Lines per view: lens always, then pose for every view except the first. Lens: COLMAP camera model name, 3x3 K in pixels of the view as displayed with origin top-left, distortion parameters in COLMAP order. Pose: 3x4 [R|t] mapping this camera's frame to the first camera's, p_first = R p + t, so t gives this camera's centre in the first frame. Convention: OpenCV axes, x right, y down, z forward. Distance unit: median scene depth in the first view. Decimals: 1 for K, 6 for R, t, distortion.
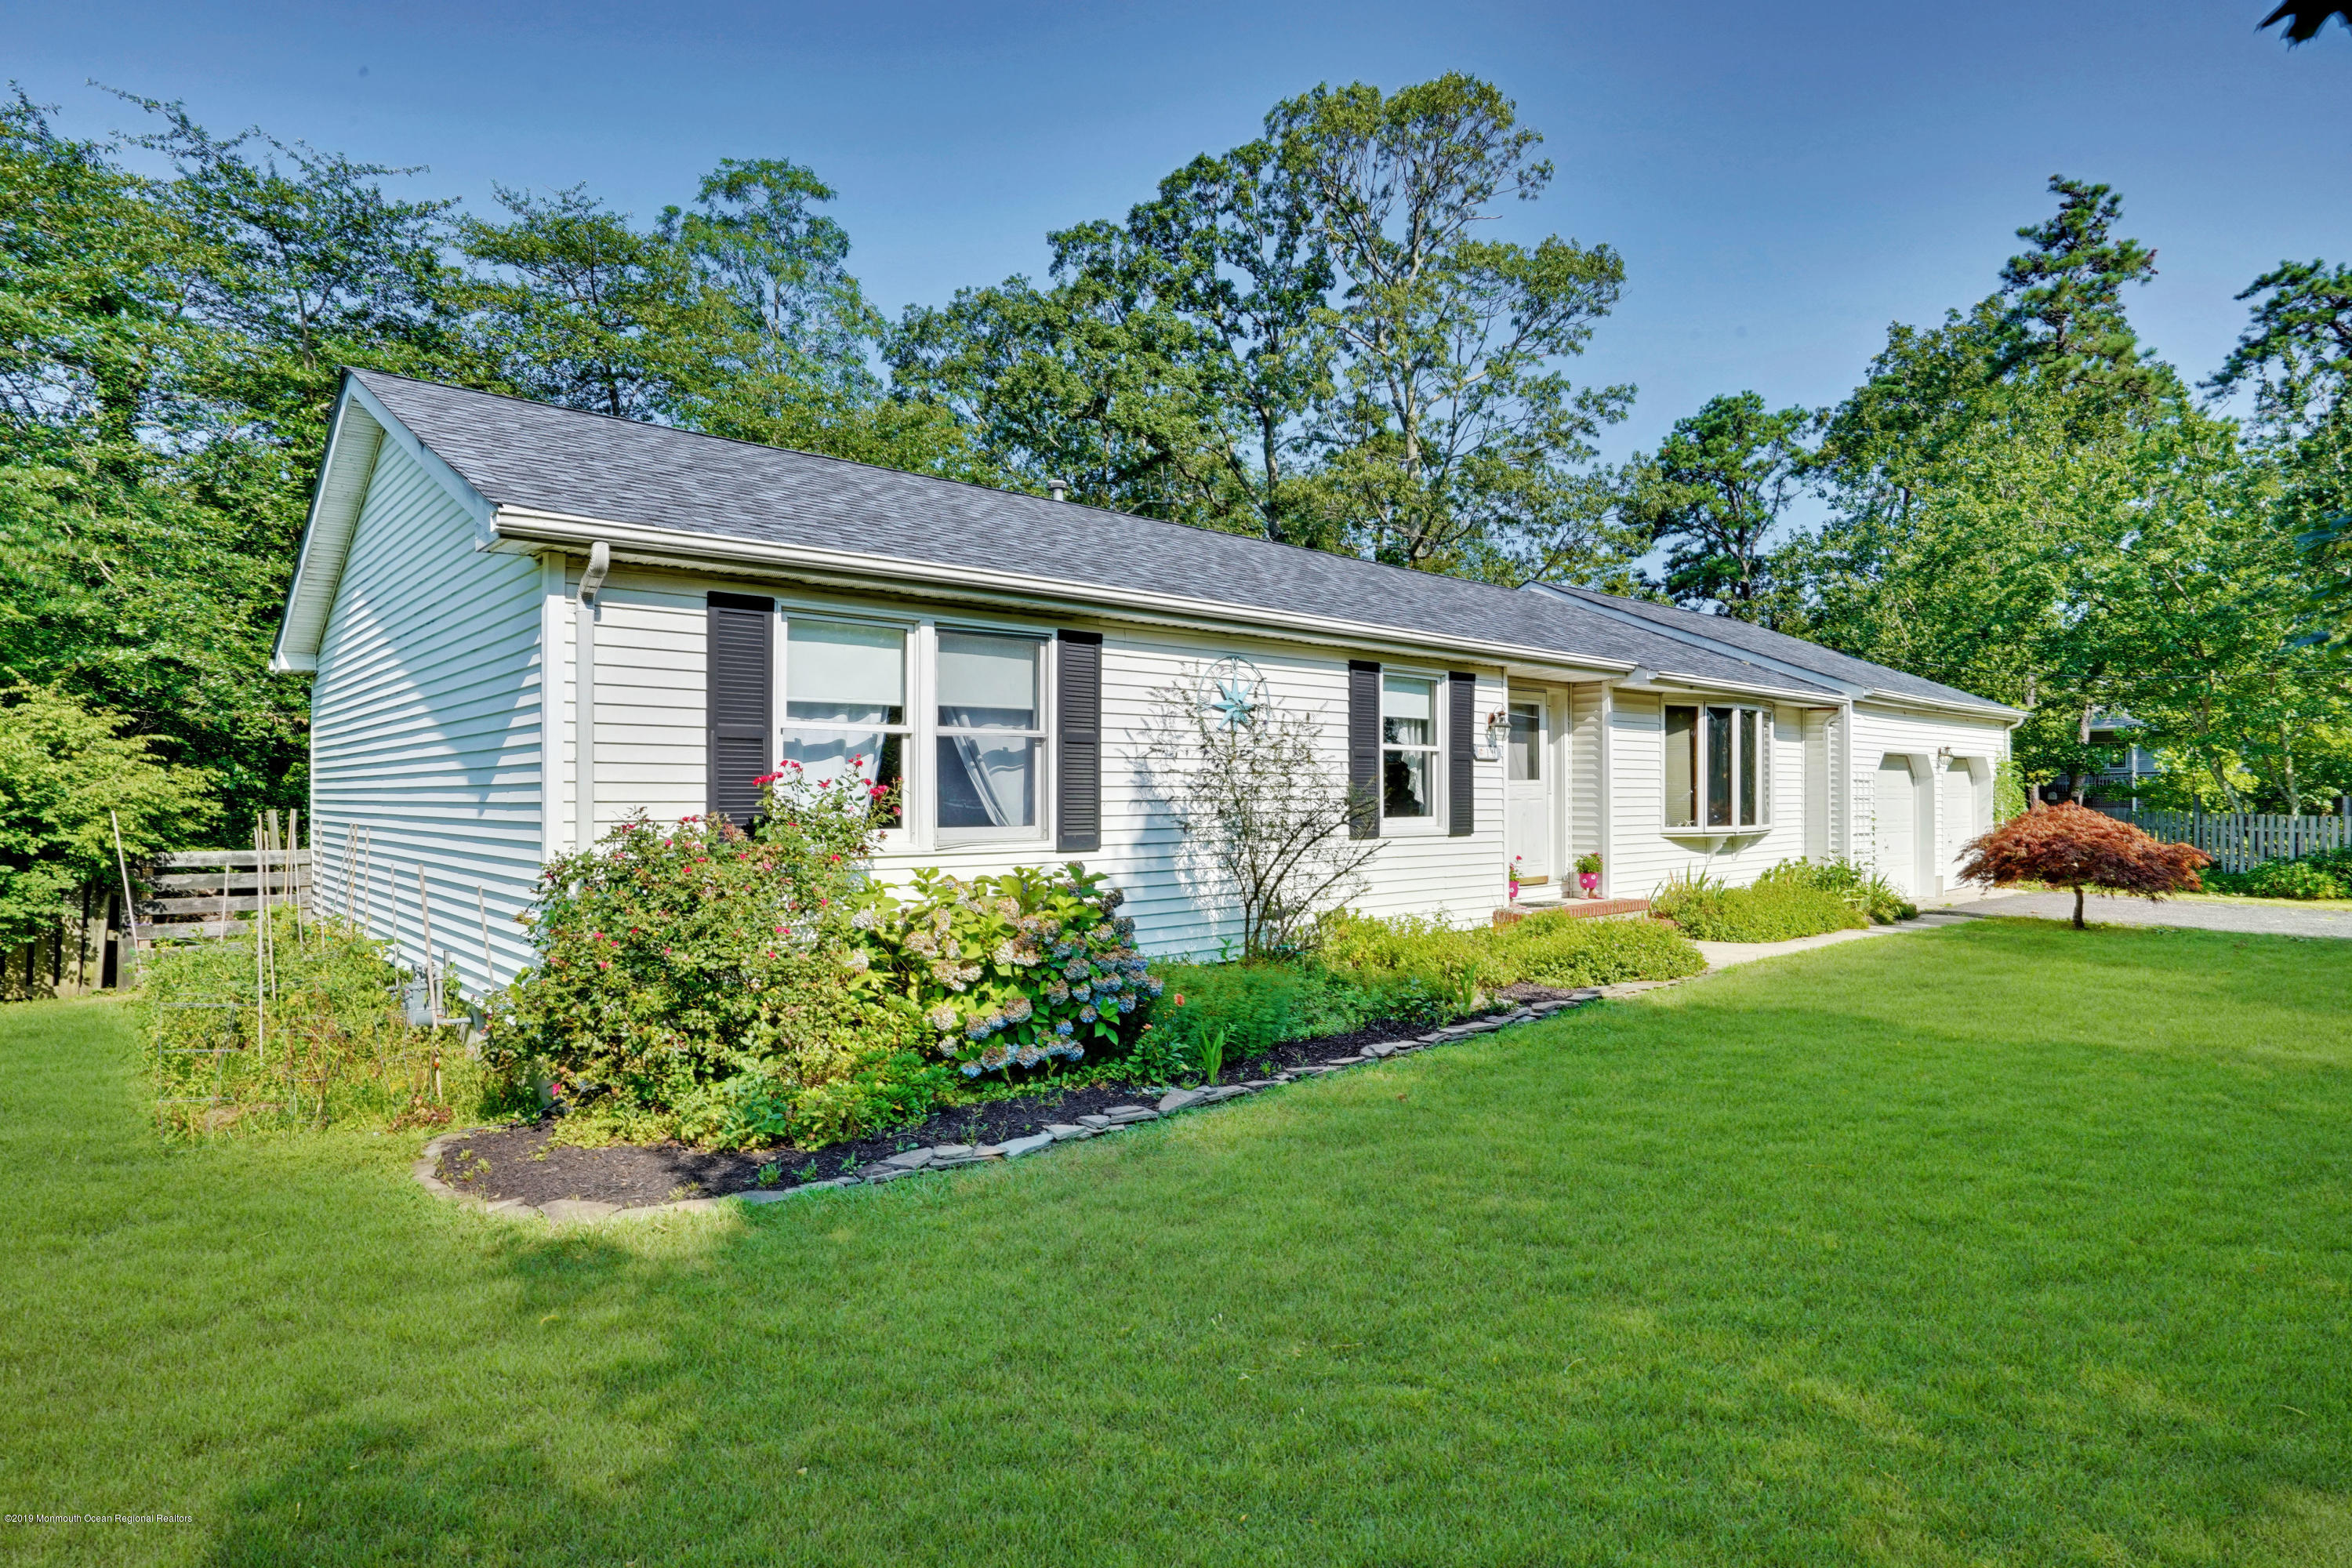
lens RADIAL K [[1226.2, 0, 1169.6], [0, 1226.2, 779.4], [0, 0, 1]] dist [-0.026718, 0.000217]
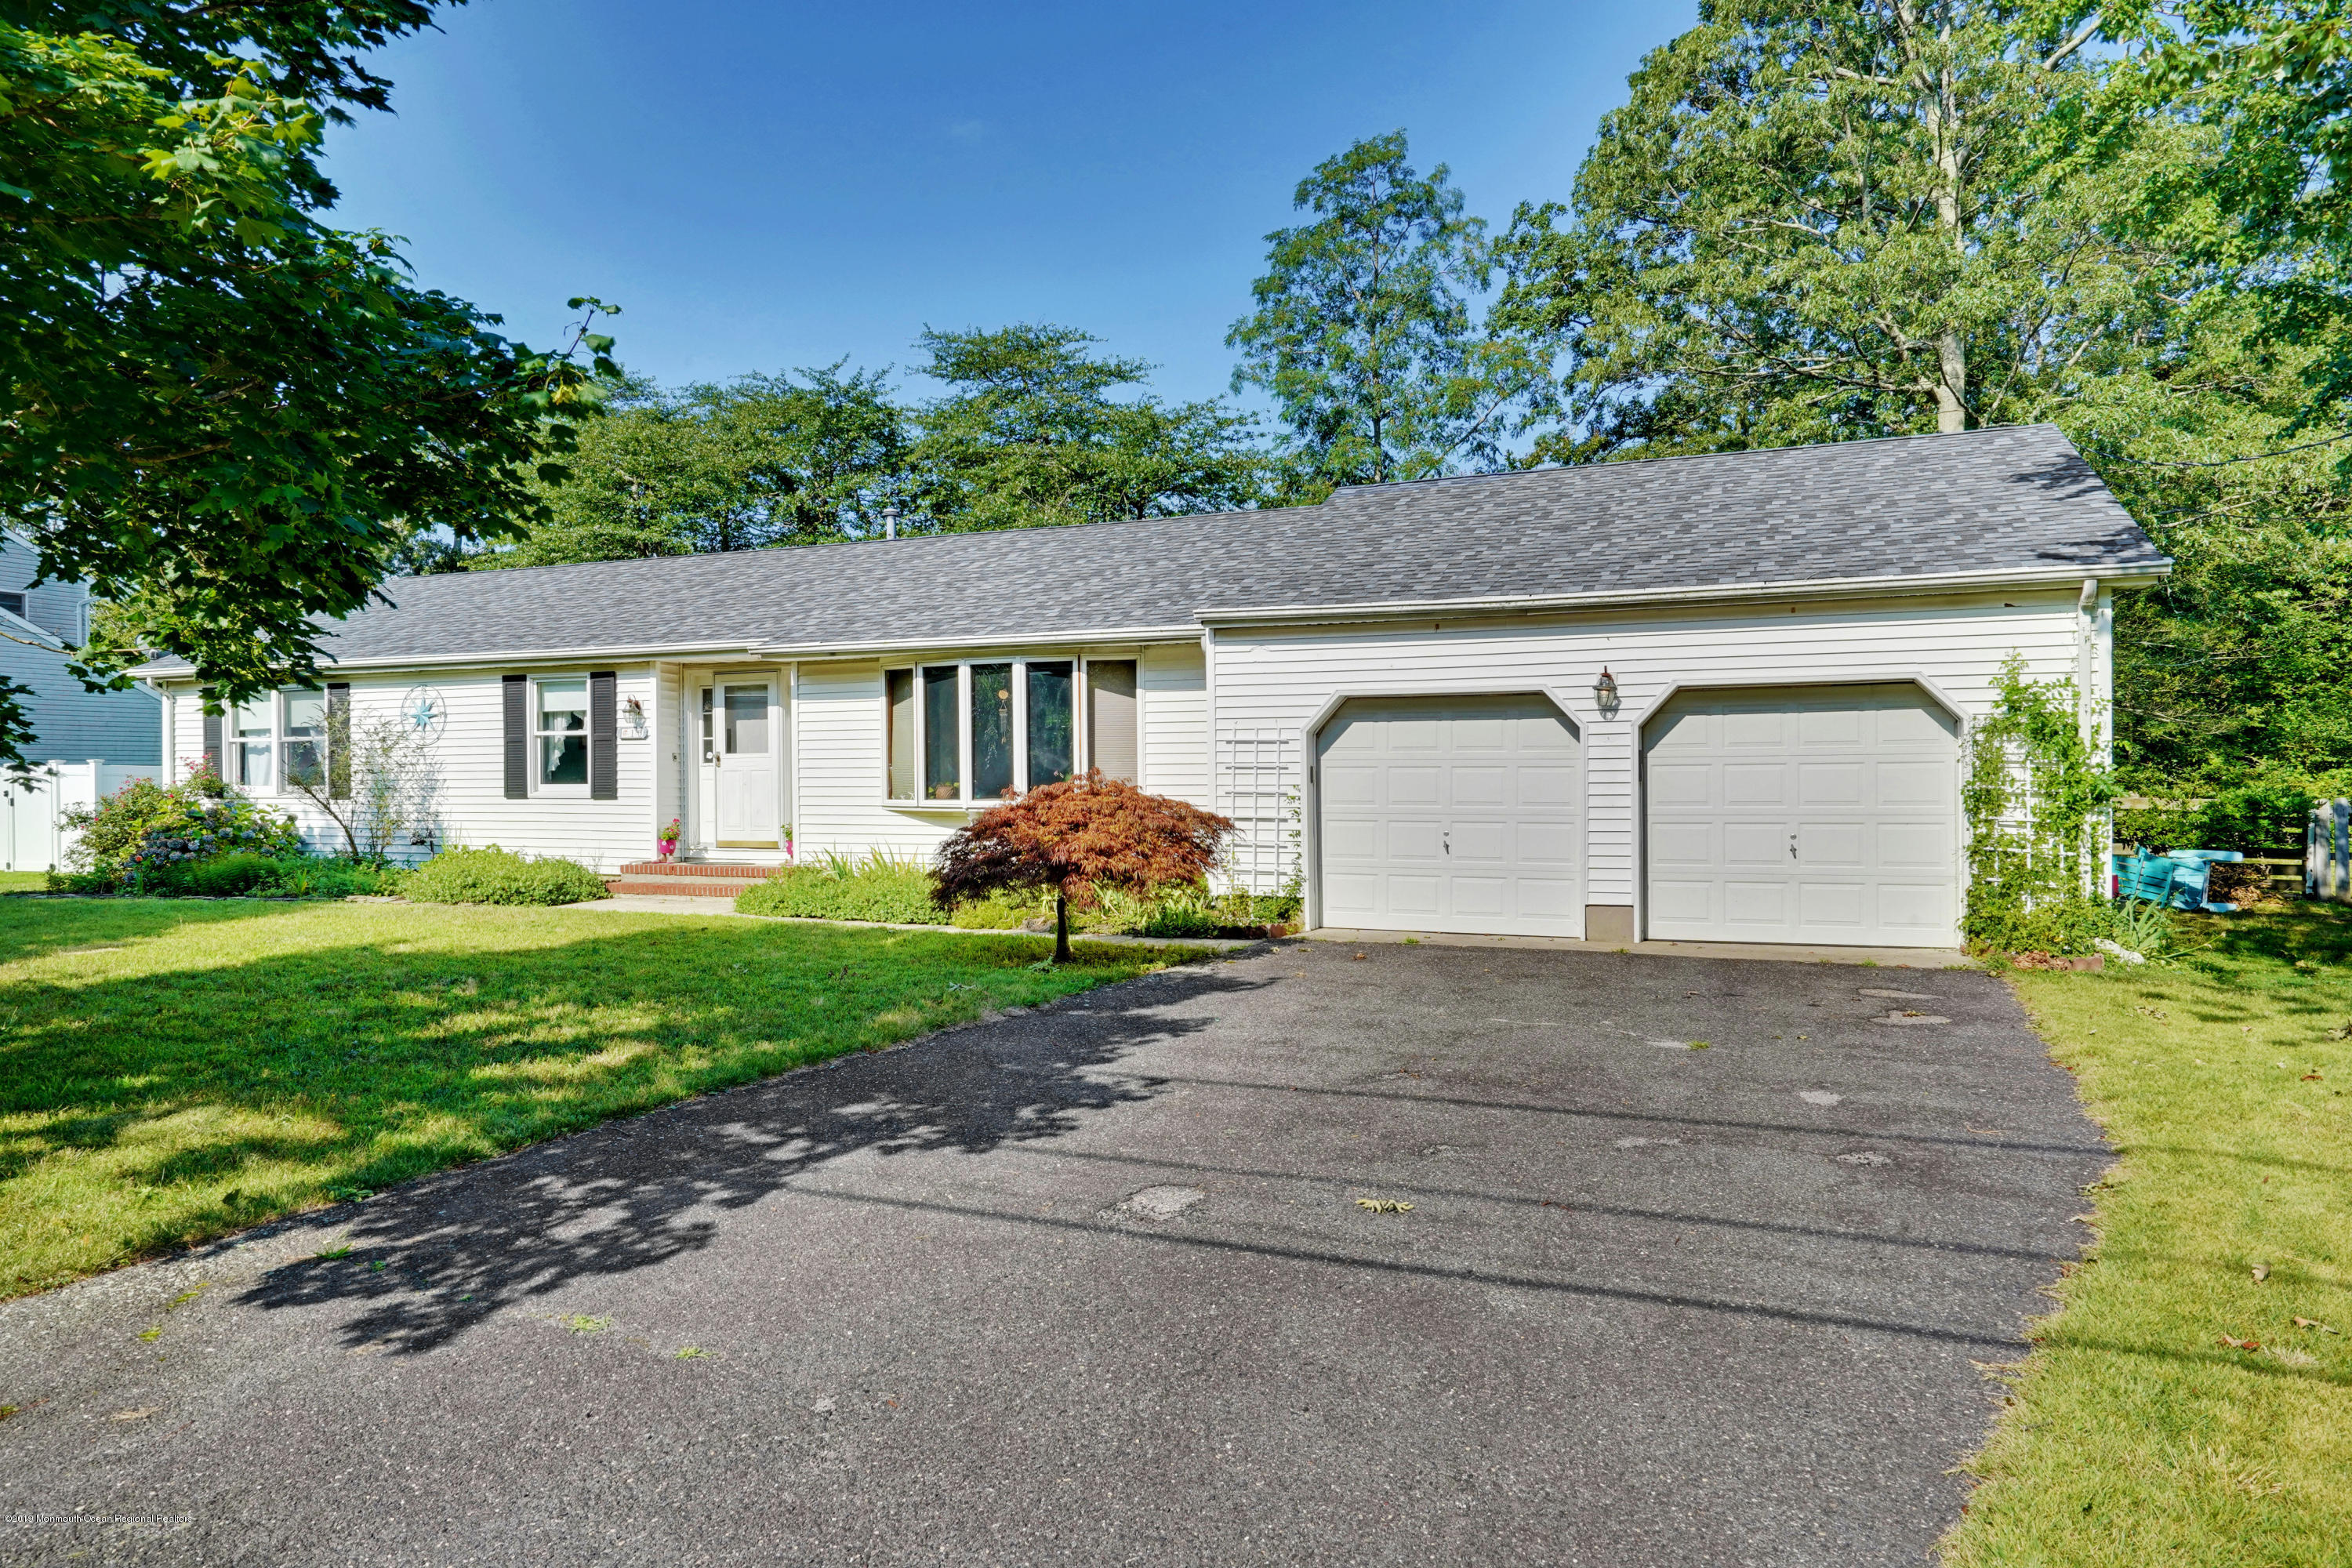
lens RADIAL K [[1496.3, 0, 1173.5], [0, 1496.3, 792.2], [0, 0, 1]] dist [-0.052320, 0.090971]
pose [[0.439057, 0.002597, -0.898455, 1.928830], [0.011218, 0.999902, 0.008372, 0.033086], [0.898389, -0.013754, 0.438985, 0.863643]]
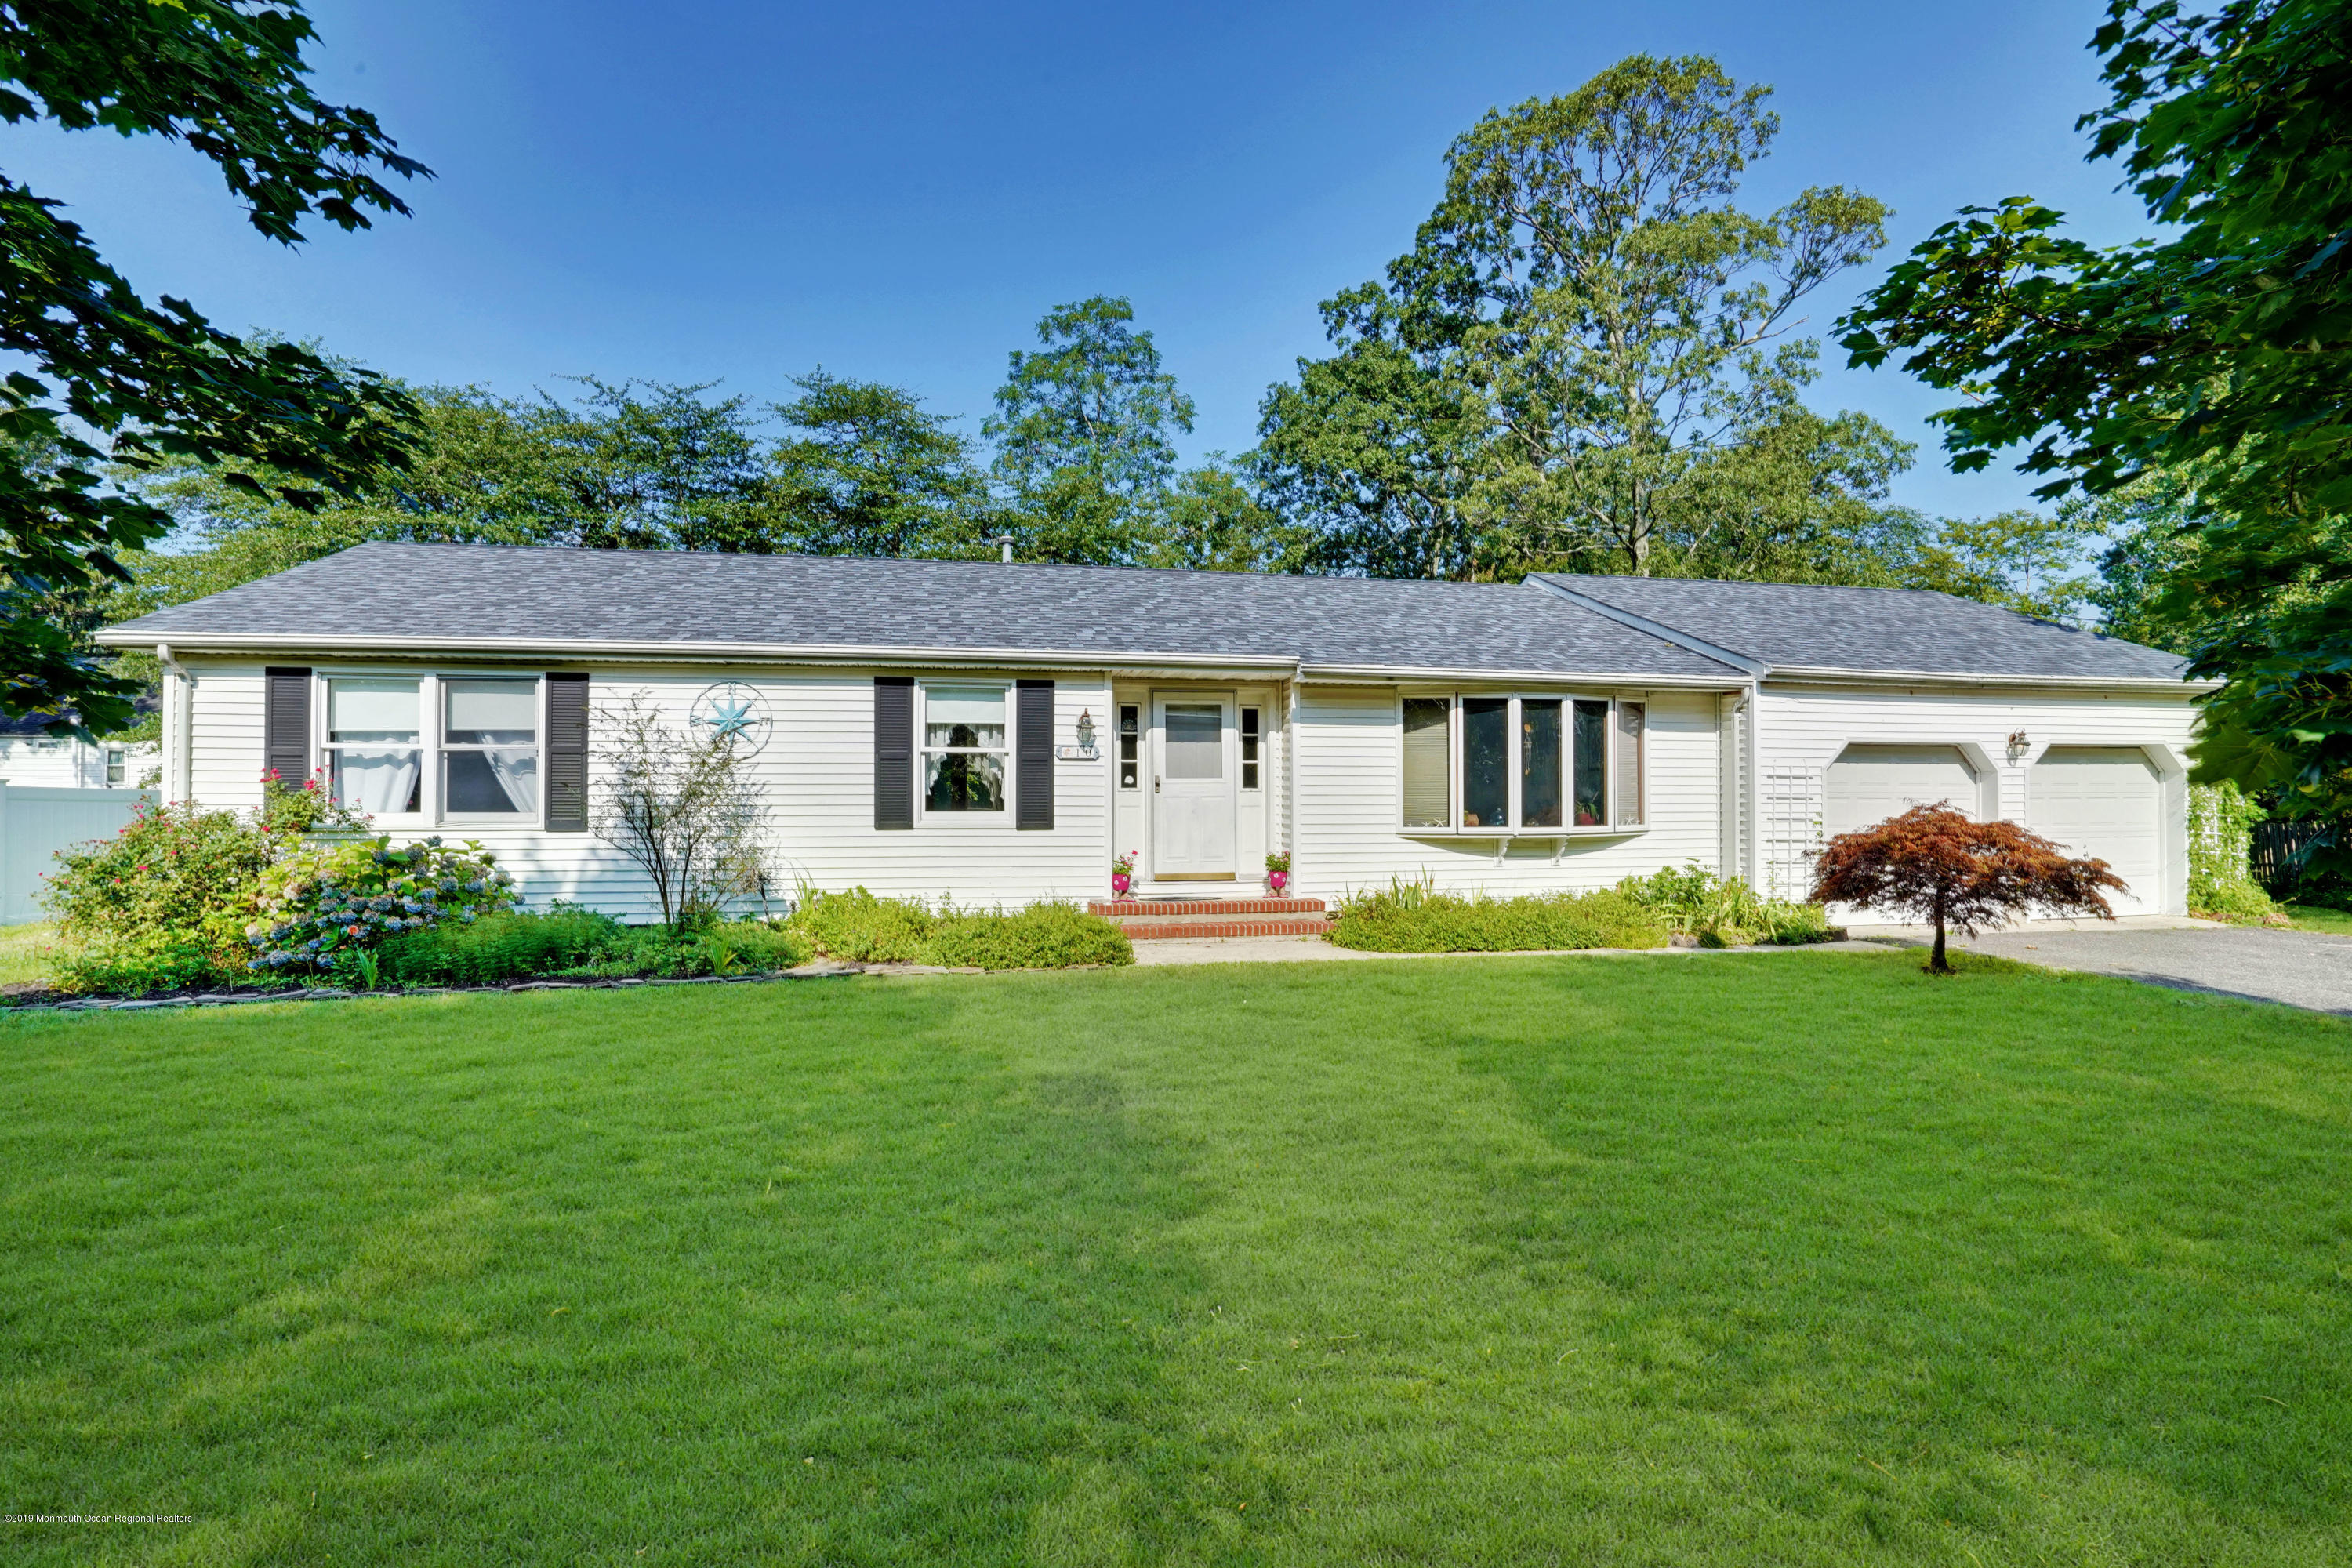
lens RADIAL K [[1091.2, 0, 1176.0], [0, 1091.2, 784.0], [0, 0, 1]] dist [-0.056989, 0.018892]
pose [[0.867203, -0.011266, -0.497827, 0.841674], [0.006329, 0.999913, -0.011603, 0.018053], [0.497915, 0.006911, 0.867199, 0.221531]]
